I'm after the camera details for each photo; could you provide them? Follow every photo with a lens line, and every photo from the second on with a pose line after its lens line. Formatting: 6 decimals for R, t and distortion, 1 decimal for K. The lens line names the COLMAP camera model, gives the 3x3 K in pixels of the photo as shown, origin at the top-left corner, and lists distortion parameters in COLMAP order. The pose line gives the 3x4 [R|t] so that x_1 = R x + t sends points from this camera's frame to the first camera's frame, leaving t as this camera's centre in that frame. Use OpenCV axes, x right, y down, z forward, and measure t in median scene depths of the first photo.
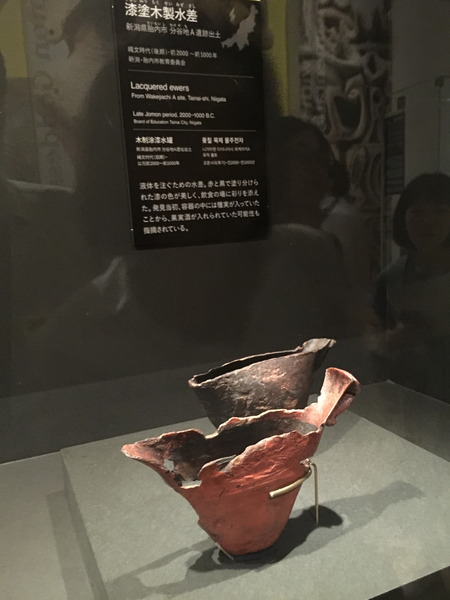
lens RADIAL K [[723.9, 0, 225.0], [0, 723.9, 300.0], [0, 0, 1]] dist [-0.003939, -0.030947]
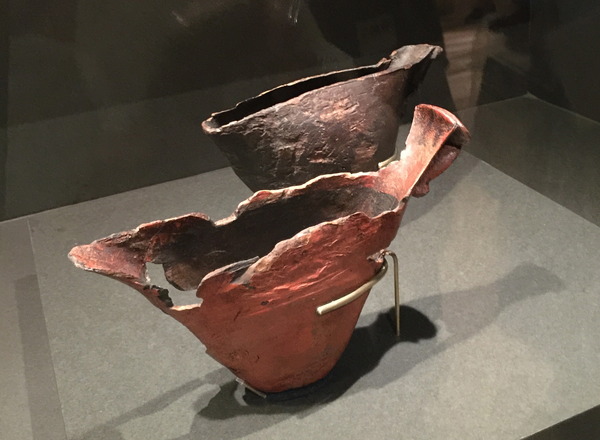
lens RADIAL K [[923.5, 0, 300.0], [0, 923.5, 220.0], [0, 0, 1]] dist [0.047214, 0.096022]
pose [[0.999532, -0.007471, -0.029649, 0.065414], [0.015175, 0.963047, 0.268907, -0.026391], [0.026545, -0.269231, 0.962710, 0.212244]]
